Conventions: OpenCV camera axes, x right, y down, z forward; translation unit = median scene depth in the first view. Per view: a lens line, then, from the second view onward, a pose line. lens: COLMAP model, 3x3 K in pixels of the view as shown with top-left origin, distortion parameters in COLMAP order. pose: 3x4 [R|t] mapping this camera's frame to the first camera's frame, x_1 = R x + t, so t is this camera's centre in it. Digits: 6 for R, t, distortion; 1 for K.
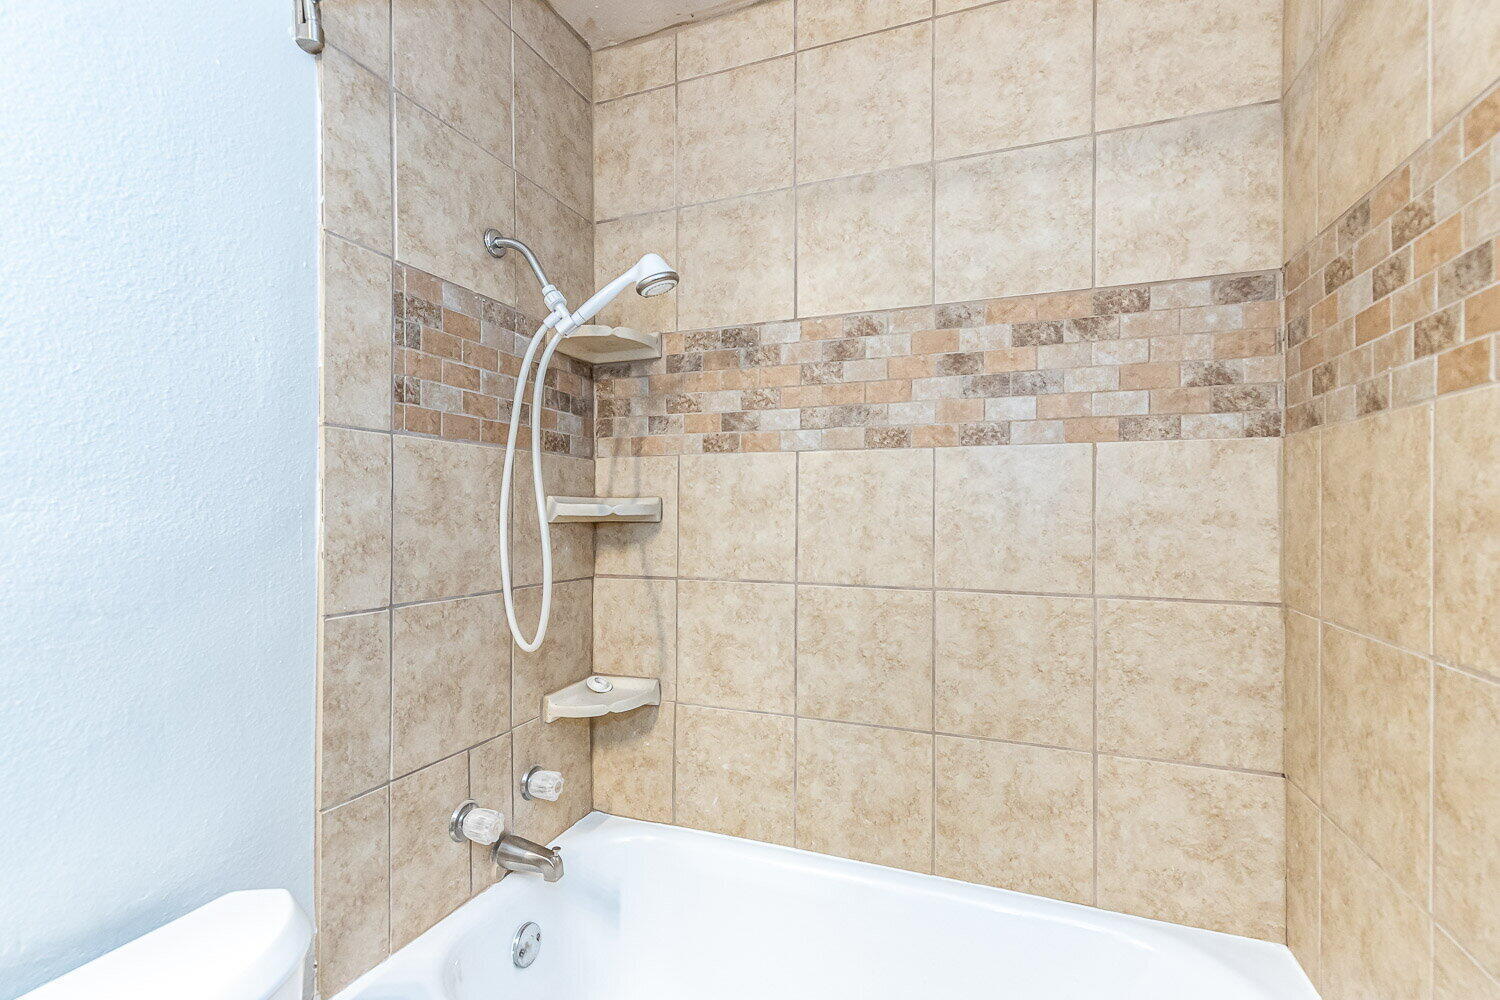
lens RADIAL K [[657.3, 0, 752.7], [0, 657.3, 521.9], [0, 0, 1]] dist [0.000295, 0.000040]
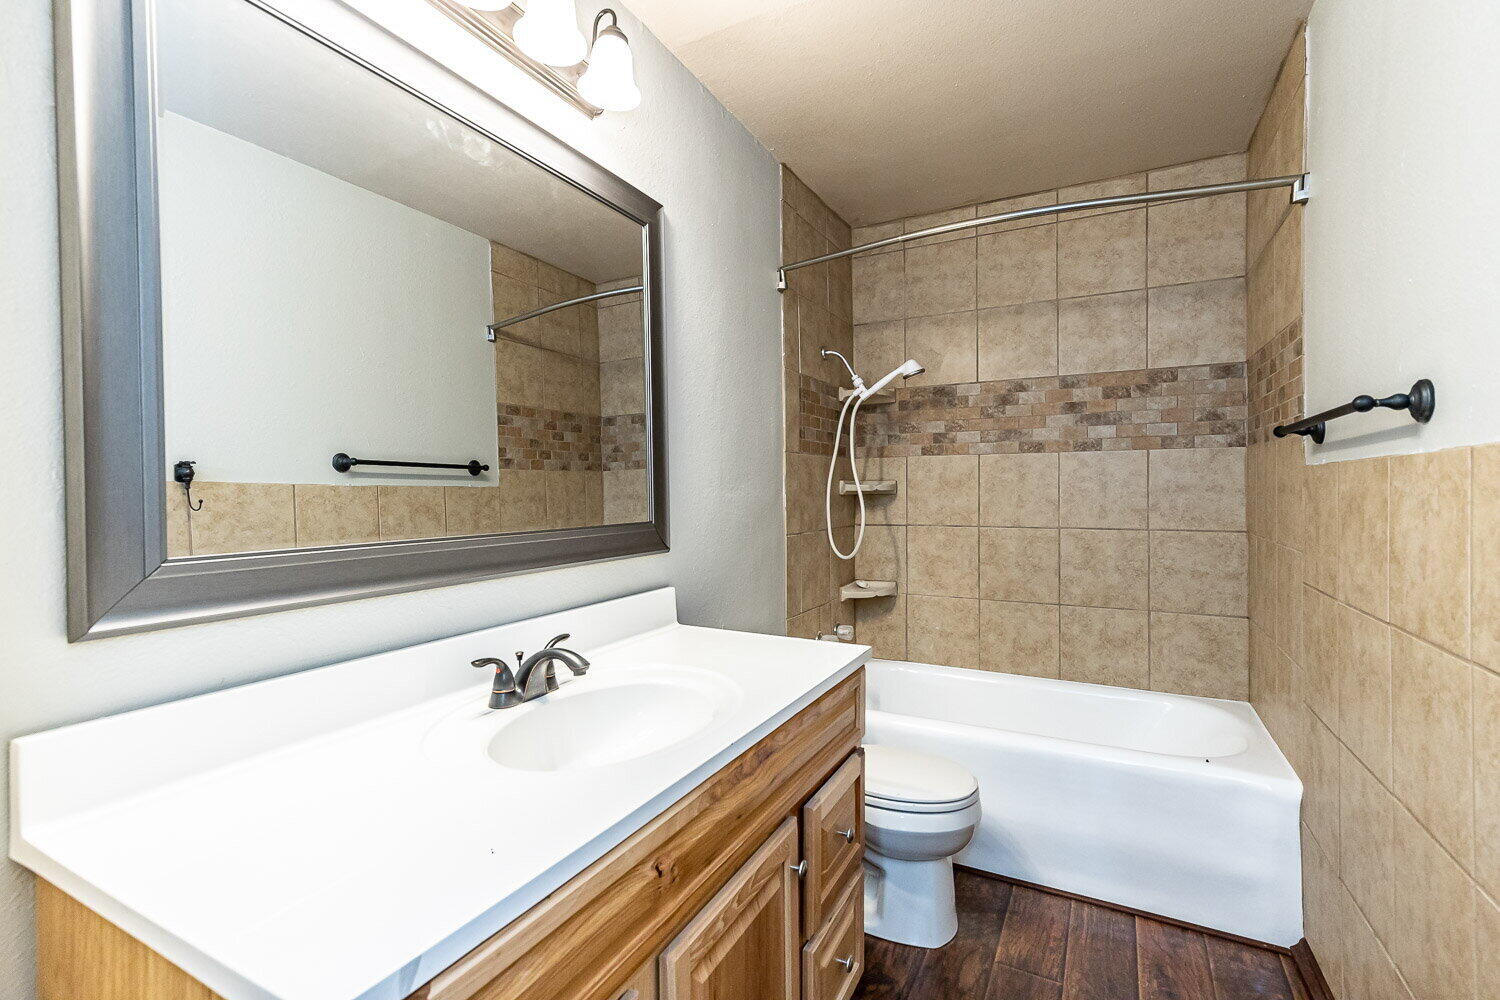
lens RADIAL K [[667.4, 0, 746.6], [0, 667.4, 503.4], [0, 0, 1]] dist [0.000022, -0.000058]
pose [[0.991207, -0.008035, -0.132078, -0.357687], [0.008940, 0.999940, 0.006266, 0.012280], [0.132019, -0.007392, 0.991220, -1.007471]]
